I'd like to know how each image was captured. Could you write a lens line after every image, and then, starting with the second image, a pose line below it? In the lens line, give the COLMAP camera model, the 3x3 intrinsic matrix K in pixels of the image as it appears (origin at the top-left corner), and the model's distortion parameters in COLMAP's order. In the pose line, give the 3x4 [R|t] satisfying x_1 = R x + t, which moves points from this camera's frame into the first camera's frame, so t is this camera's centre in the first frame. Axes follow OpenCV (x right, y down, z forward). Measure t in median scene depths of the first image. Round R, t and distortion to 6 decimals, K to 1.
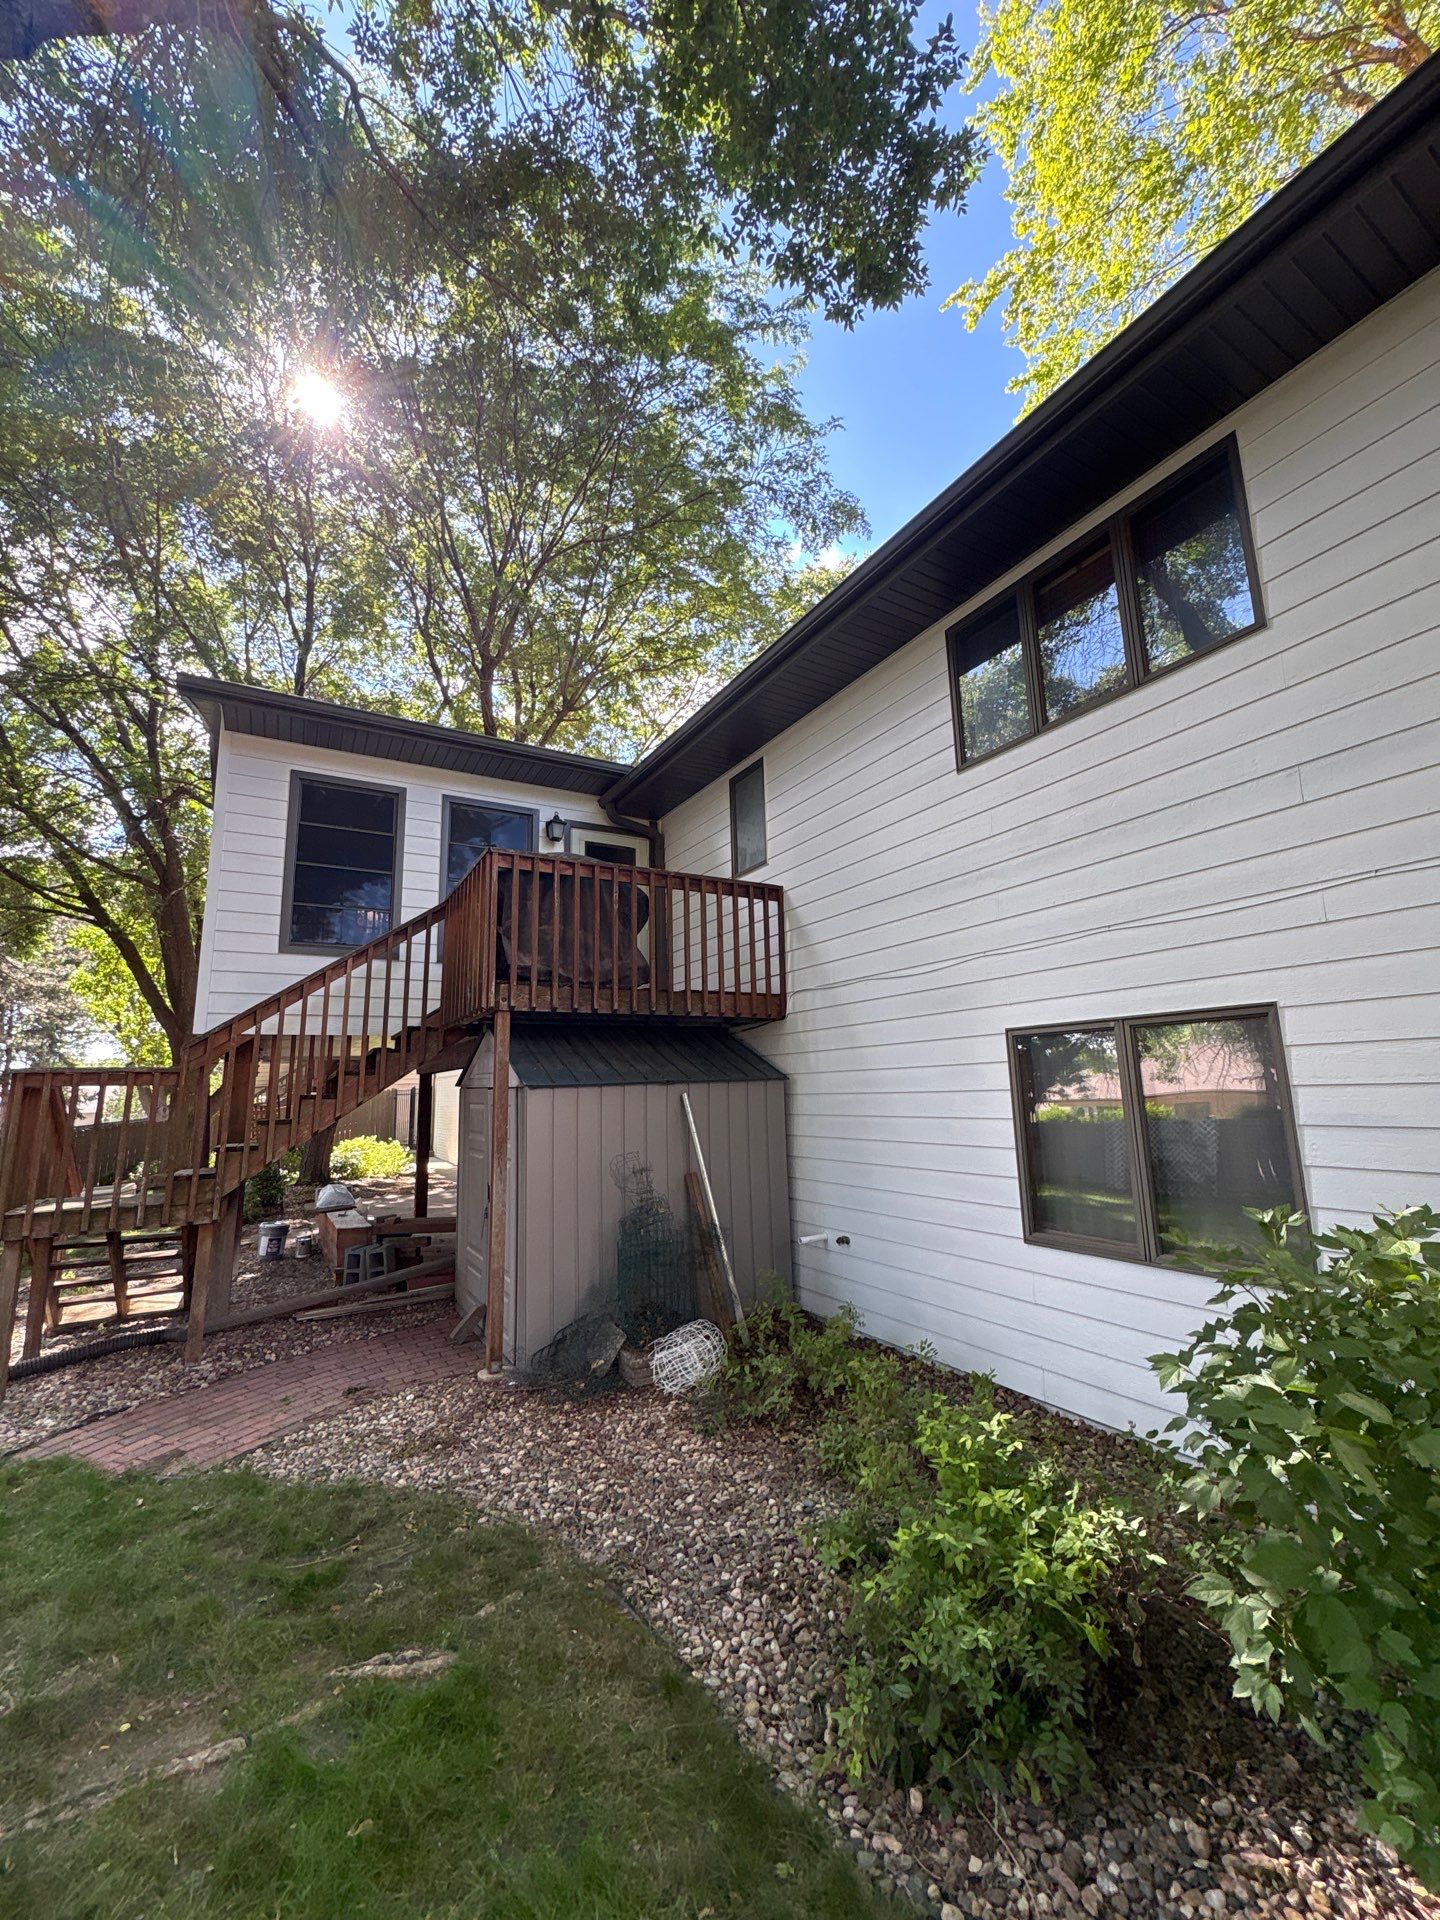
lens RADIAL K [[767.2, 0, 719.8], [0, 767.2, 955.7], [0, 0, 1]] dist [0.001220, -0.000044]
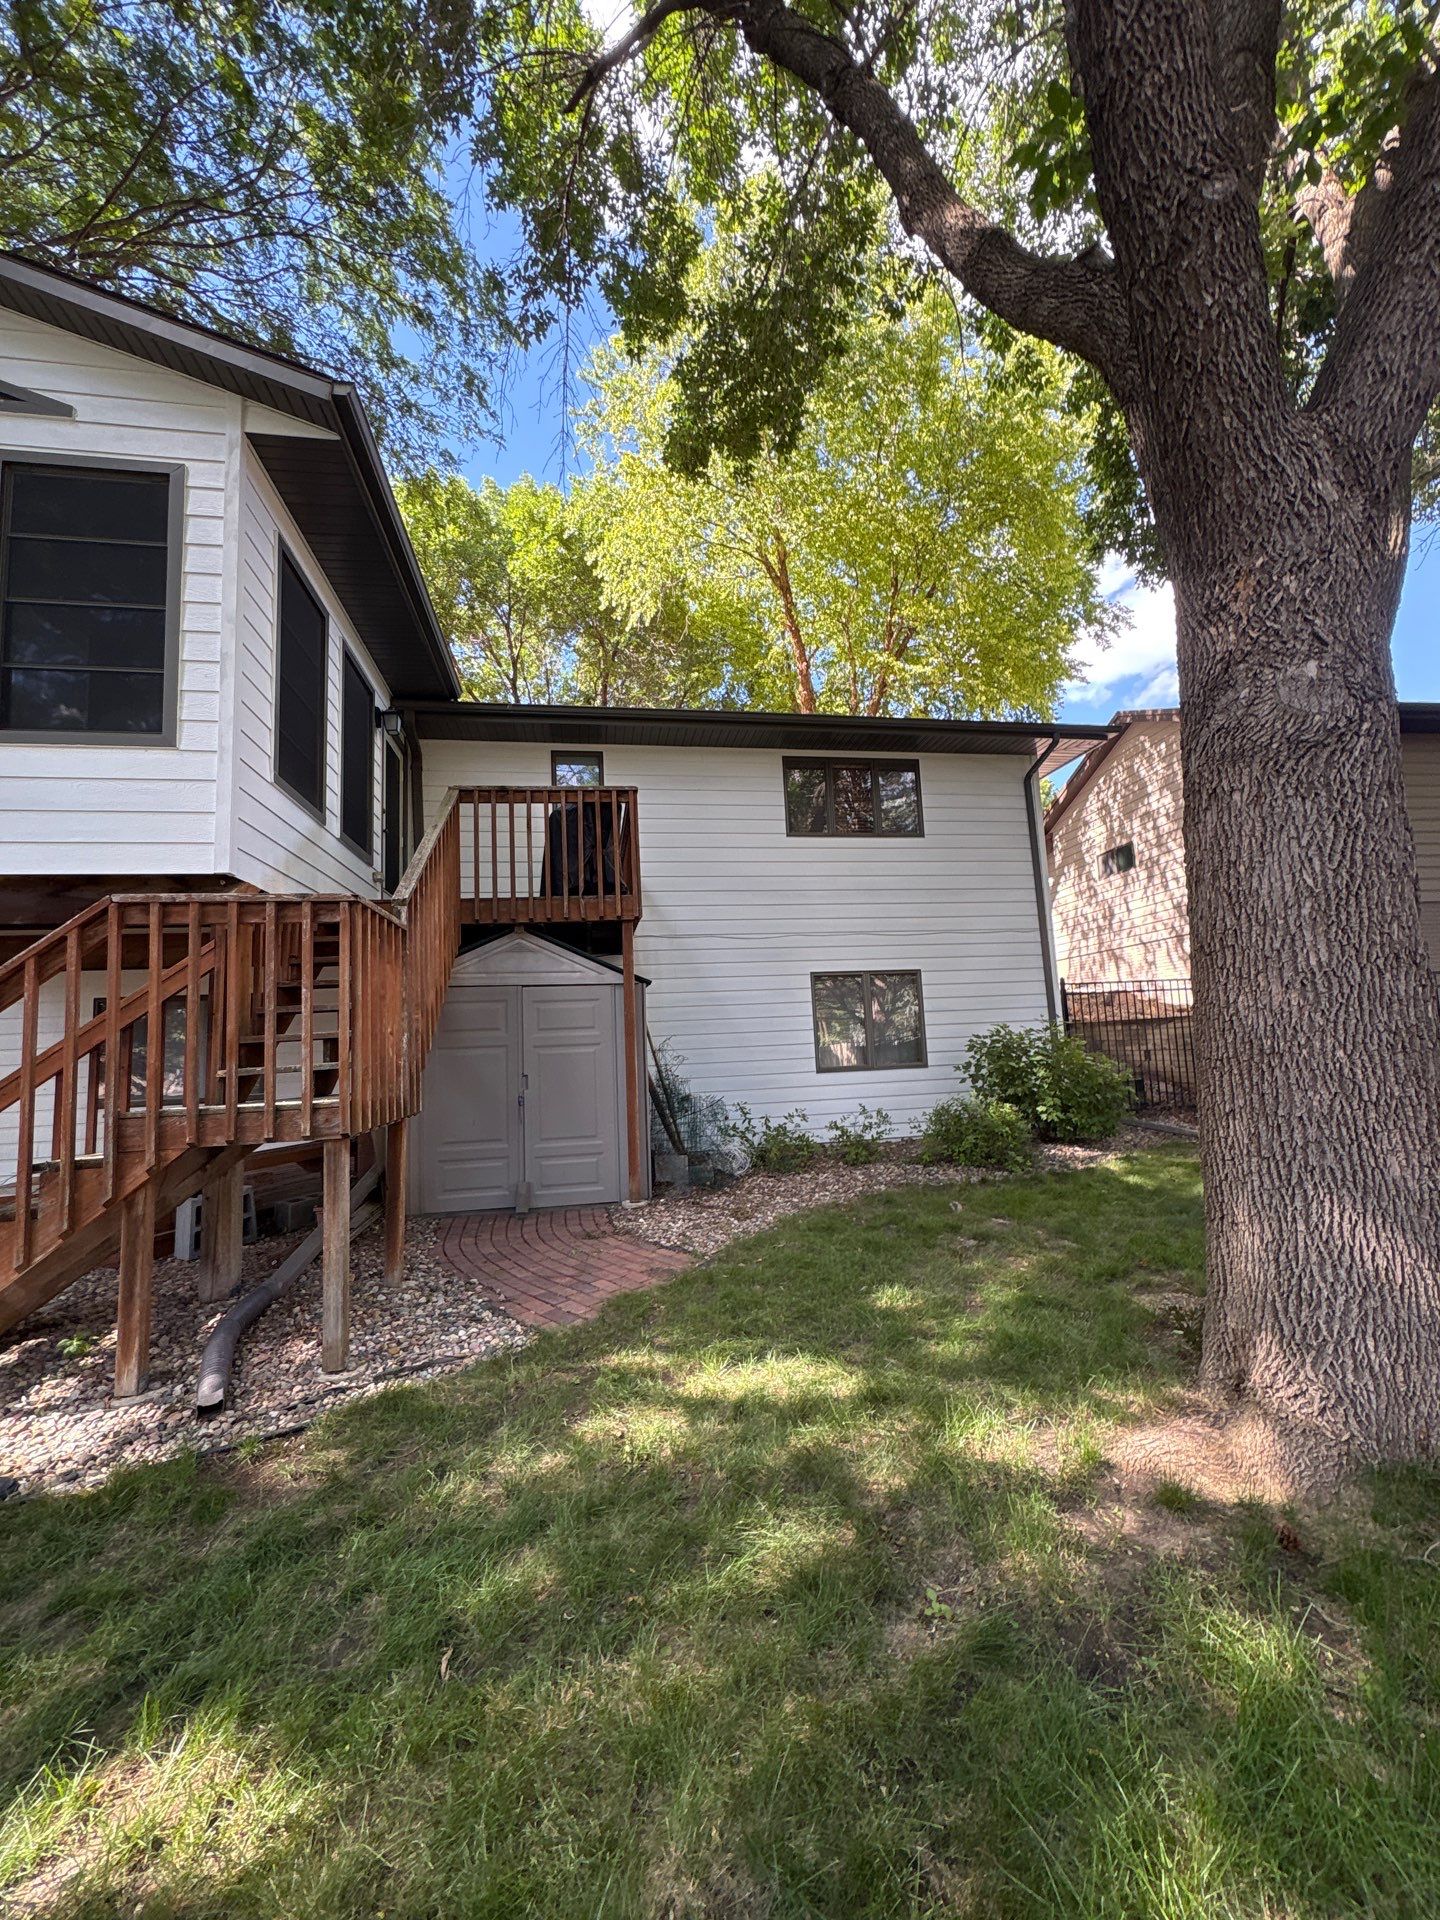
lens RADIAL K [[767.2, 0, 719.8], [0, 767.2, 955.7], [0, 0, 1]] dist [0.001220, -0.000044]
pose [[0.358724, 0.103359, 0.927704, -1.451973], [-0.133995, 0.989260, -0.058404, 0.182900], [-0.923776, -0.103357, 0.368721, 0.417563]]
